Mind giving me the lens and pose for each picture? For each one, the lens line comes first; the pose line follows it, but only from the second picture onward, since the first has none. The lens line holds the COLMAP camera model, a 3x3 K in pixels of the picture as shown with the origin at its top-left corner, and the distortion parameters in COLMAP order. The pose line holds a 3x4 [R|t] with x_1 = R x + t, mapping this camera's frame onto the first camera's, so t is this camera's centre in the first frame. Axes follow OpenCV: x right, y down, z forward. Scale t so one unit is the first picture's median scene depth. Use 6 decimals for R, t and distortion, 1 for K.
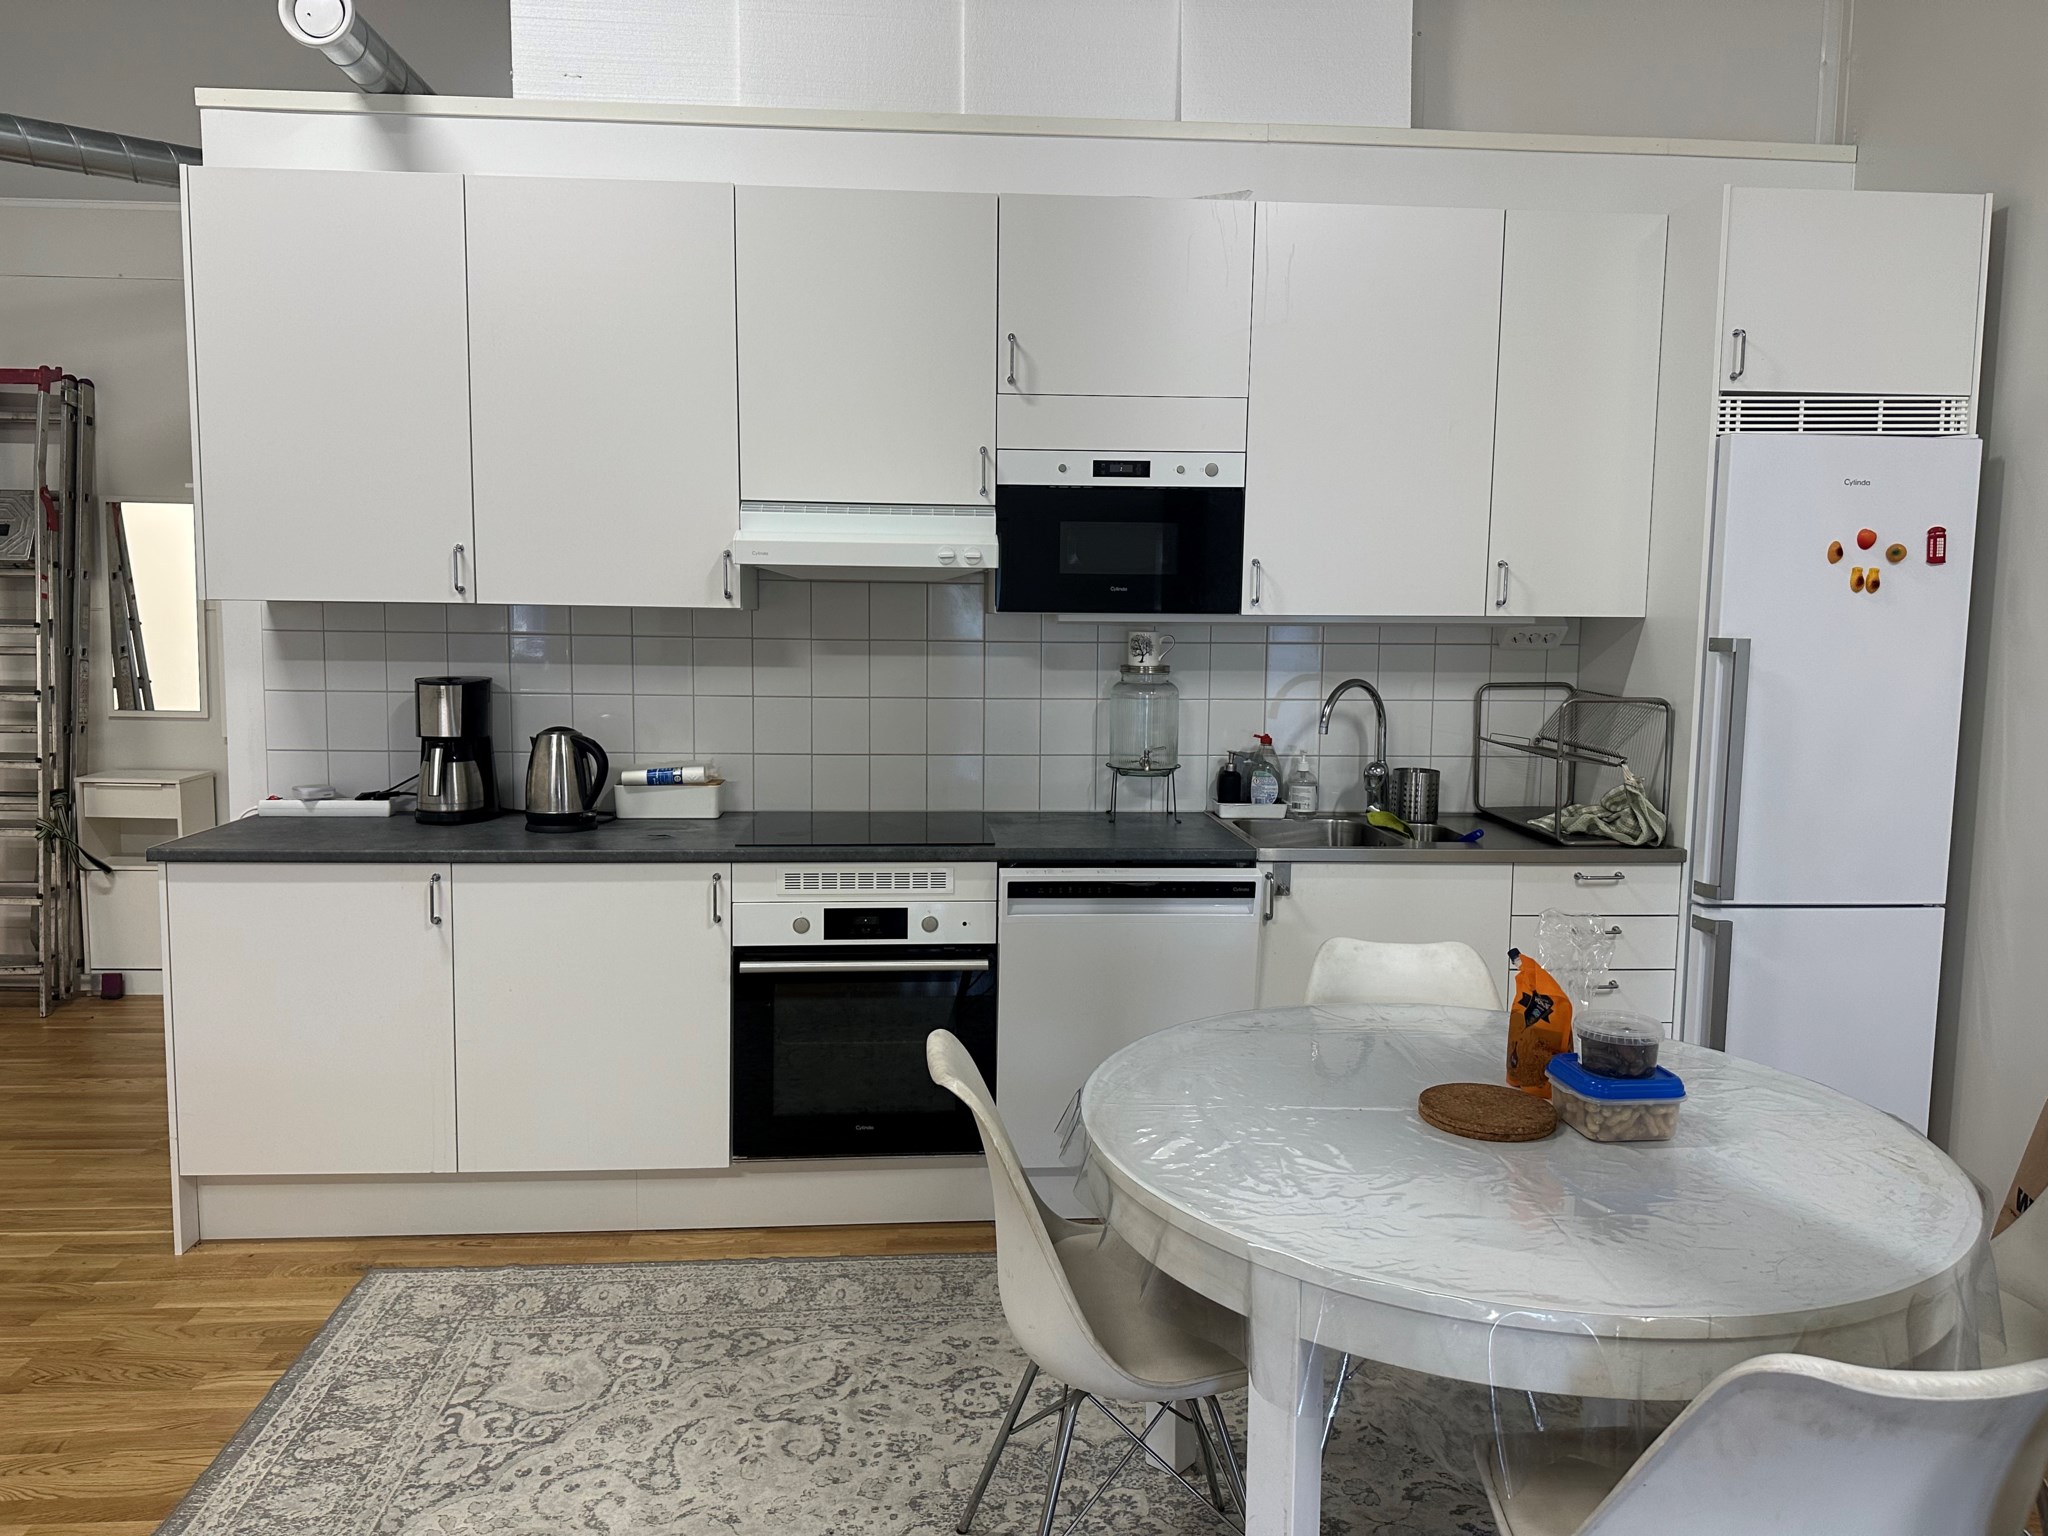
lens RADIAL K [[1459.2, 0, 1019.0], [0, 1459.2, 752.7], [0, 0, 1]] dist [0.097637, -0.125070]
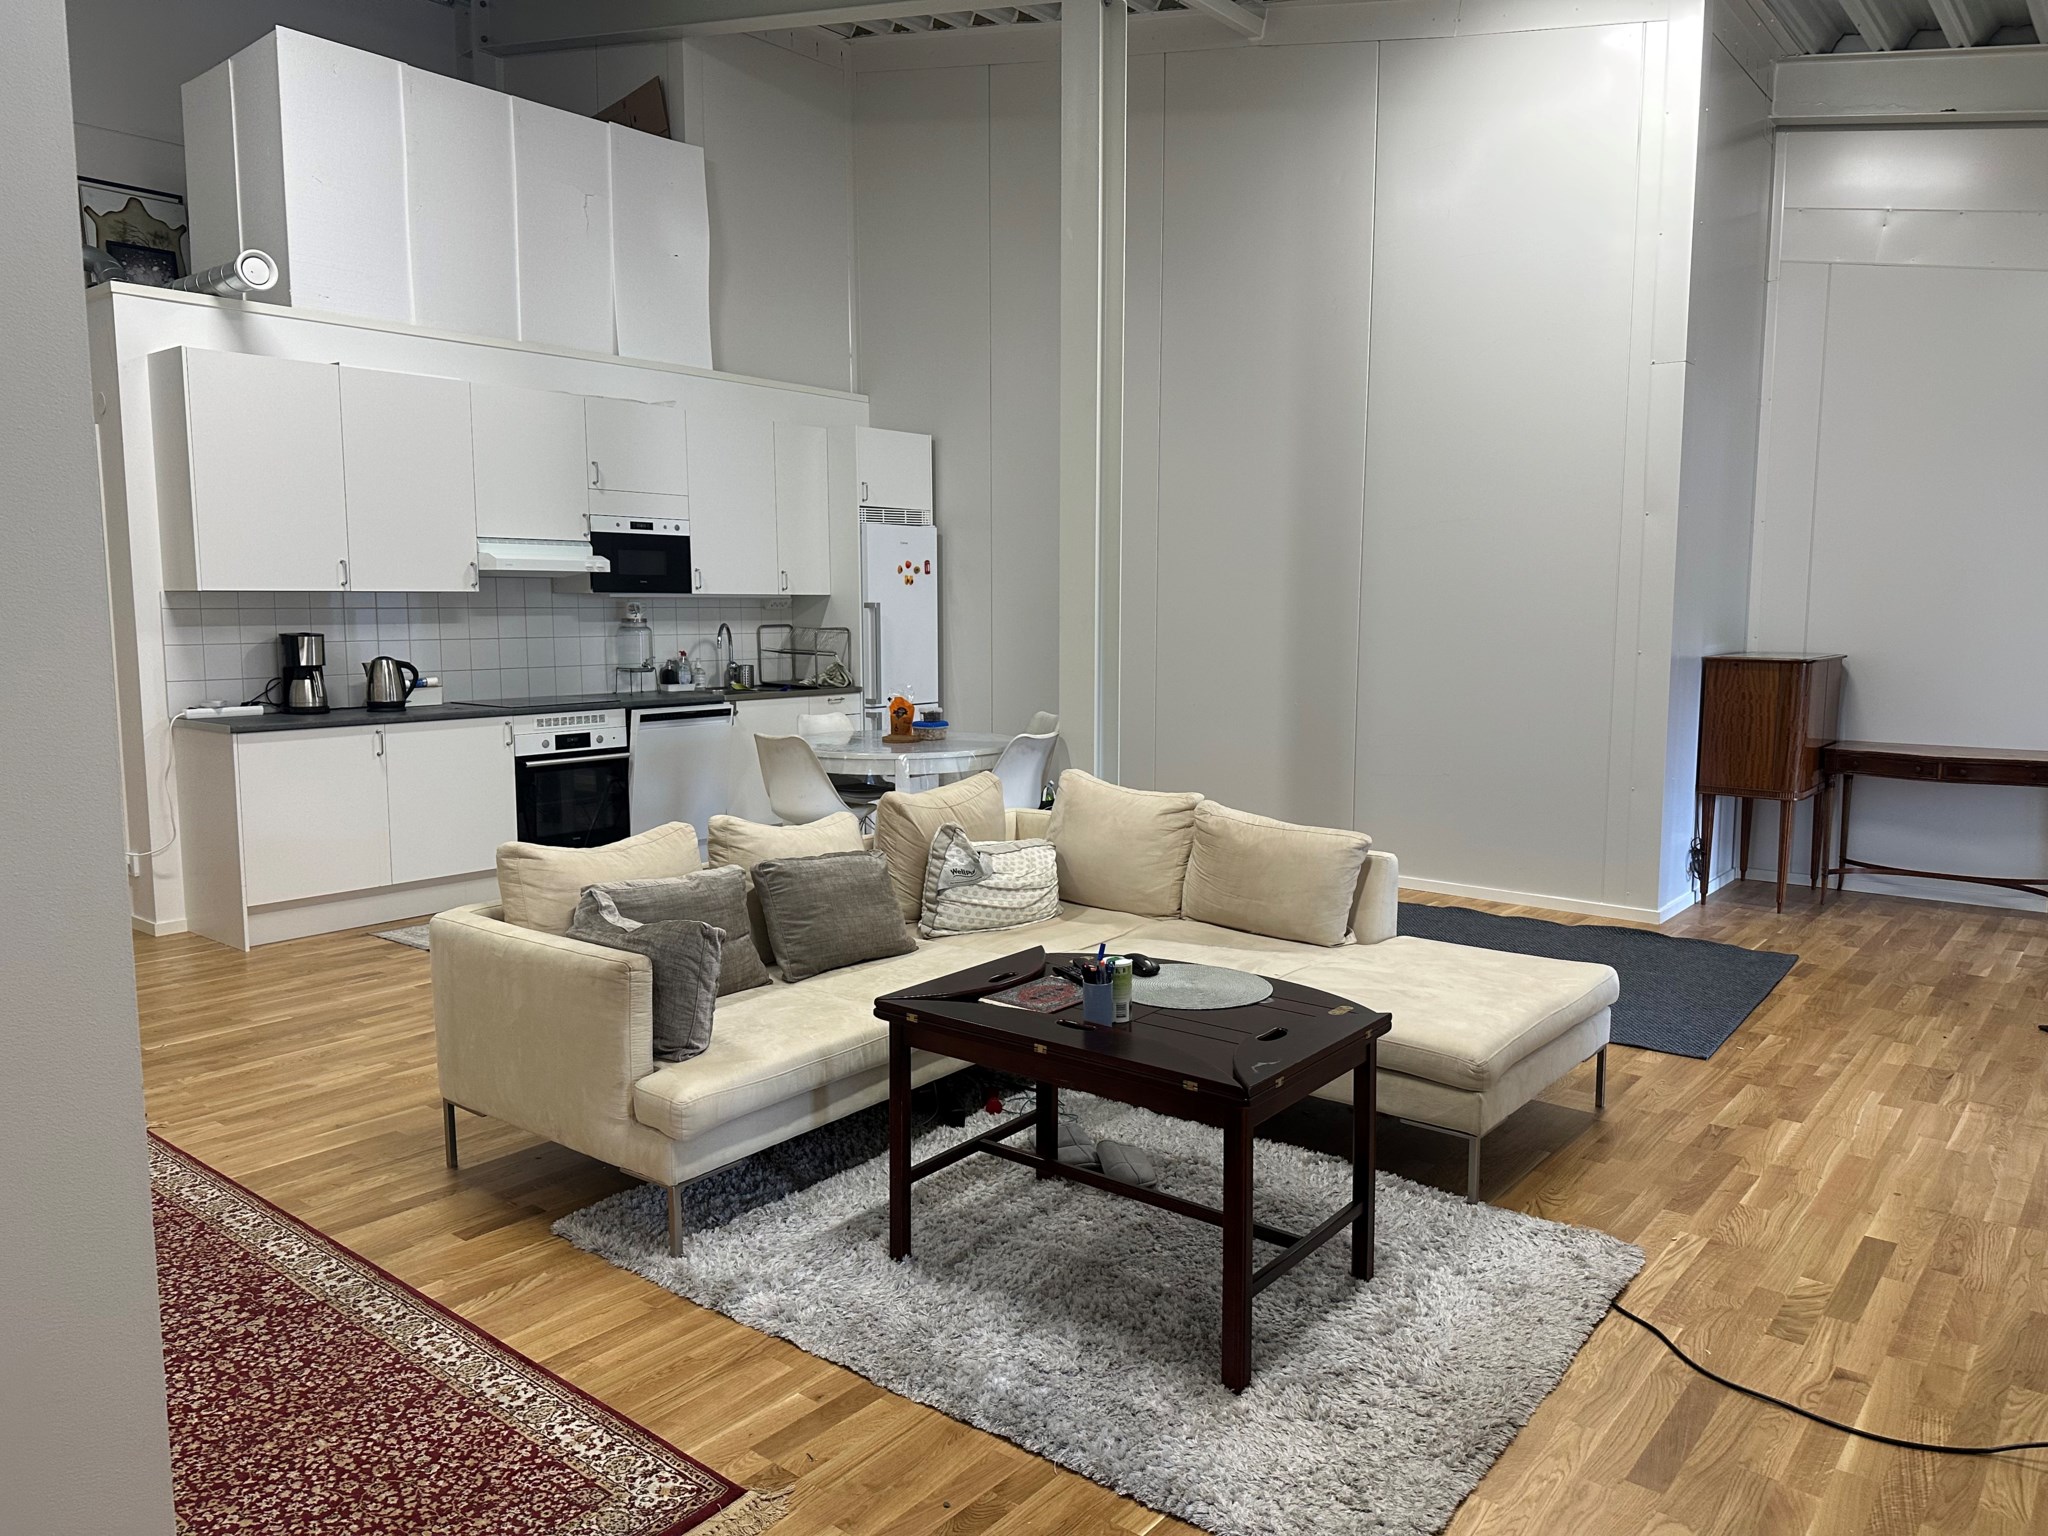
lens RADIAL K [[1459.2, 0, 1019.0], [0, 1459.2, 752.7], [0, 0, 1]] dist [0.097637, -0.125070]
pose [[0.684223, -0.086219, 0.724159, -1.167795], [0.081520, 0.995806, 0.041538, 0.095179], [-0.724703, 0.030612, 0.688381, -0.896750]]
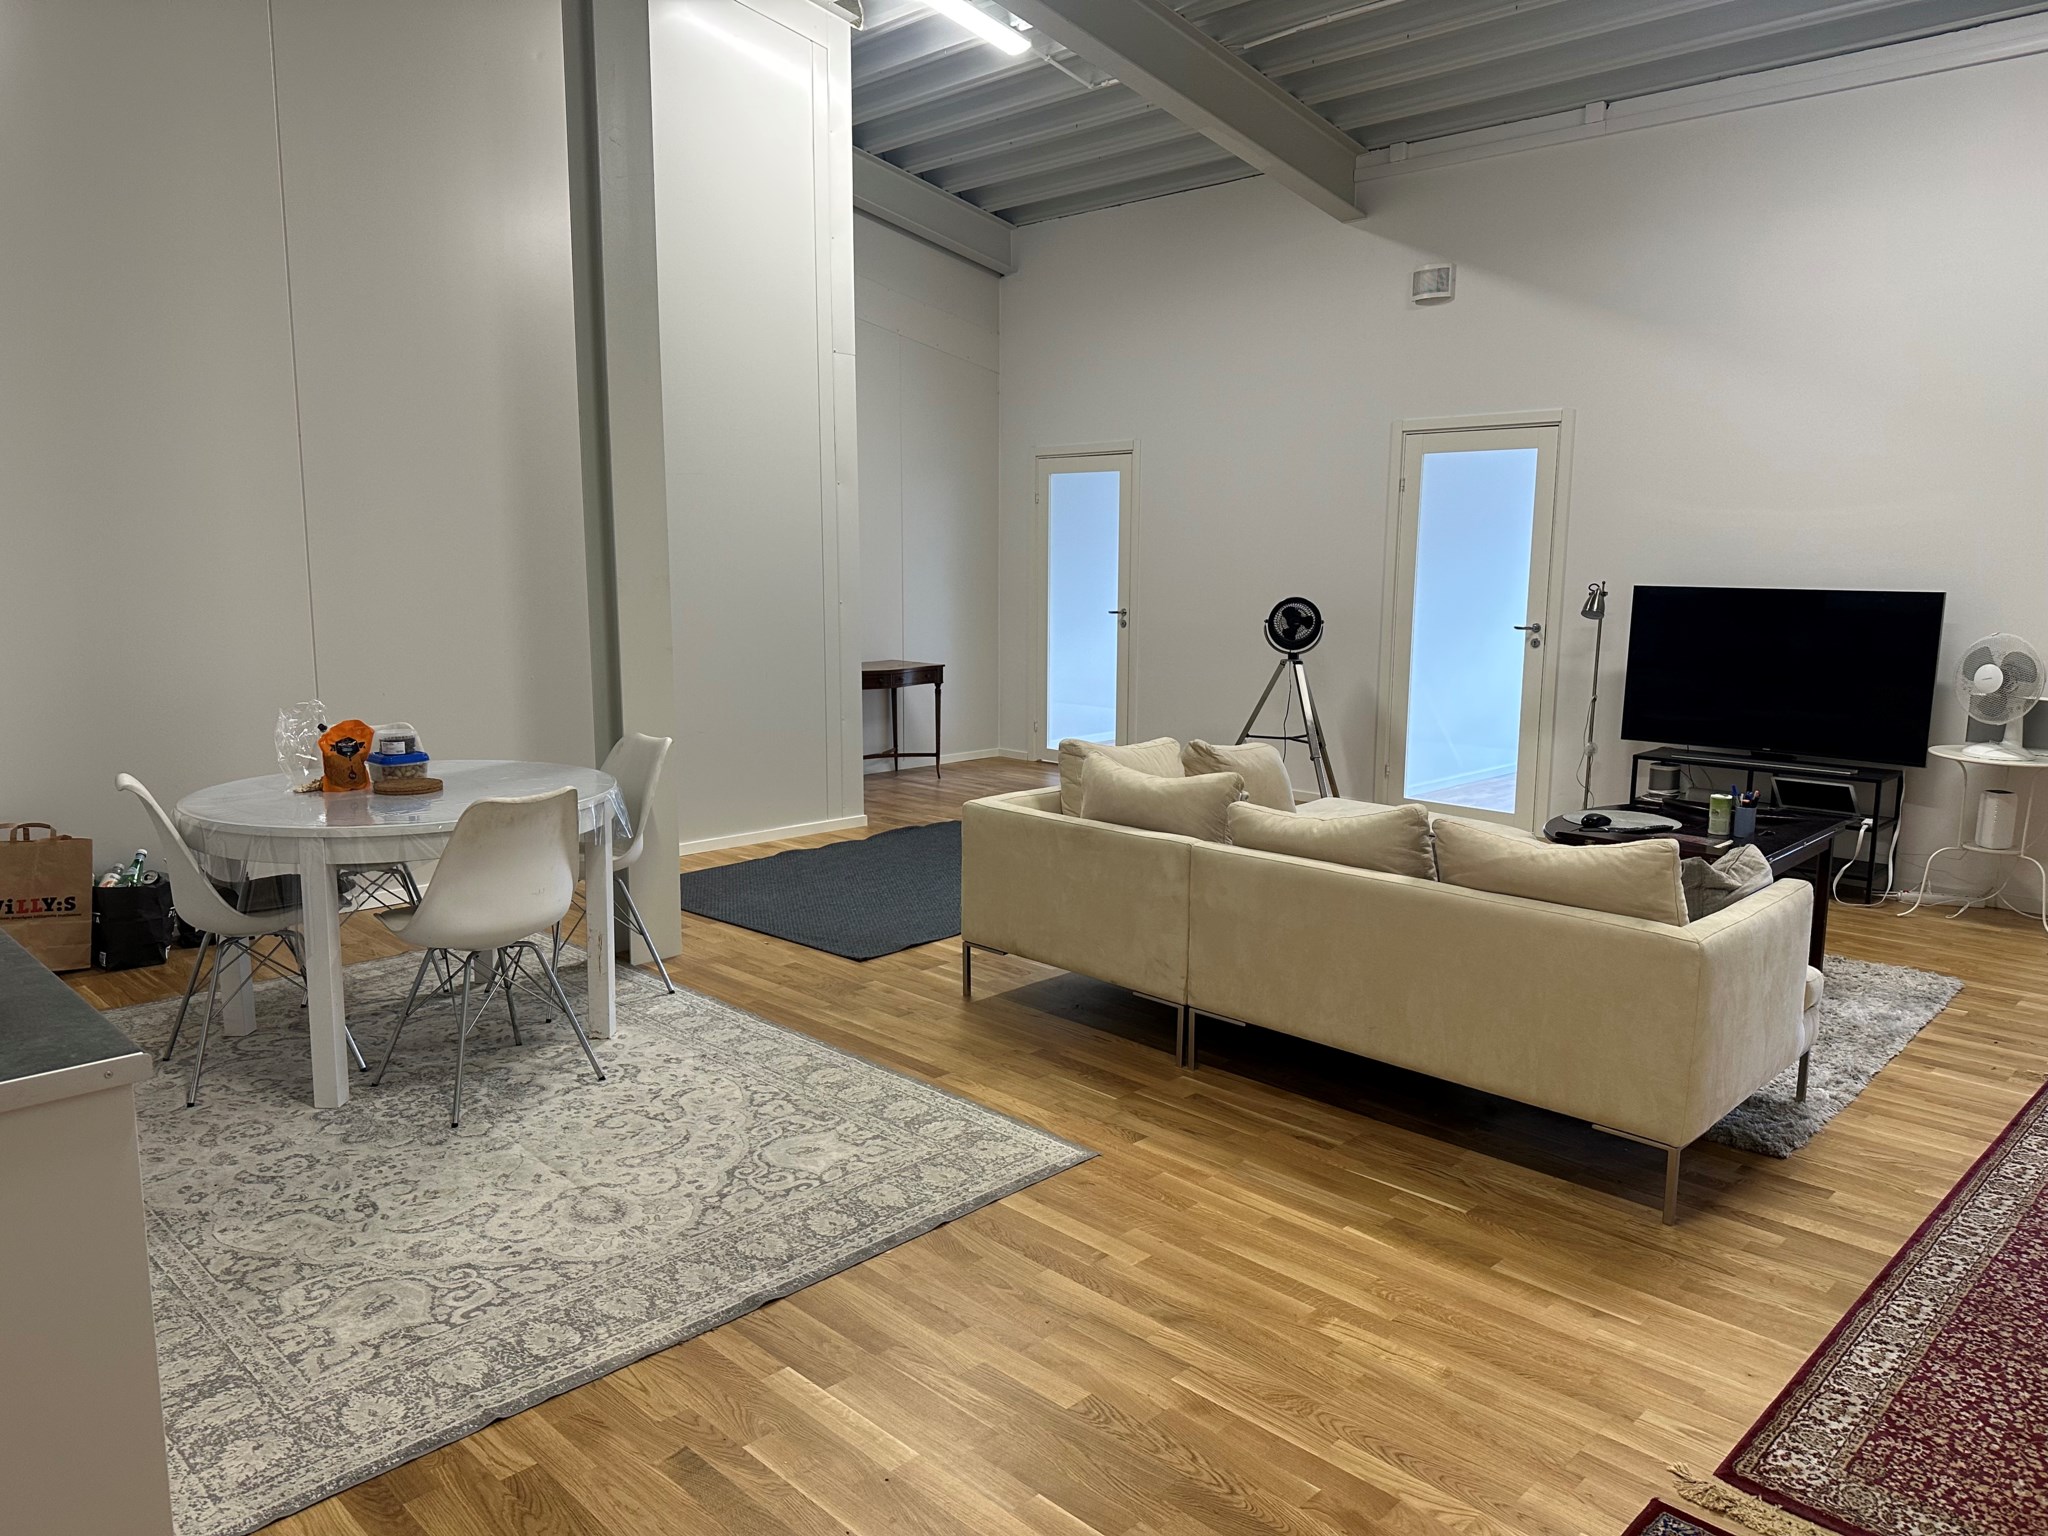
lens RADIAL K [[1441.9, 0, 1024.0], [0, 1441.9, 768.0], [0, 0, 1]] dist [-0.010965, -0.006057]
pose [[-0.661903, -0.135295, 0.737279, -1.058908], [0.058883, 0.971152, 0.231076, -0.117272], [-0.747273, 0.196363, -0.634842, 1.002155]]
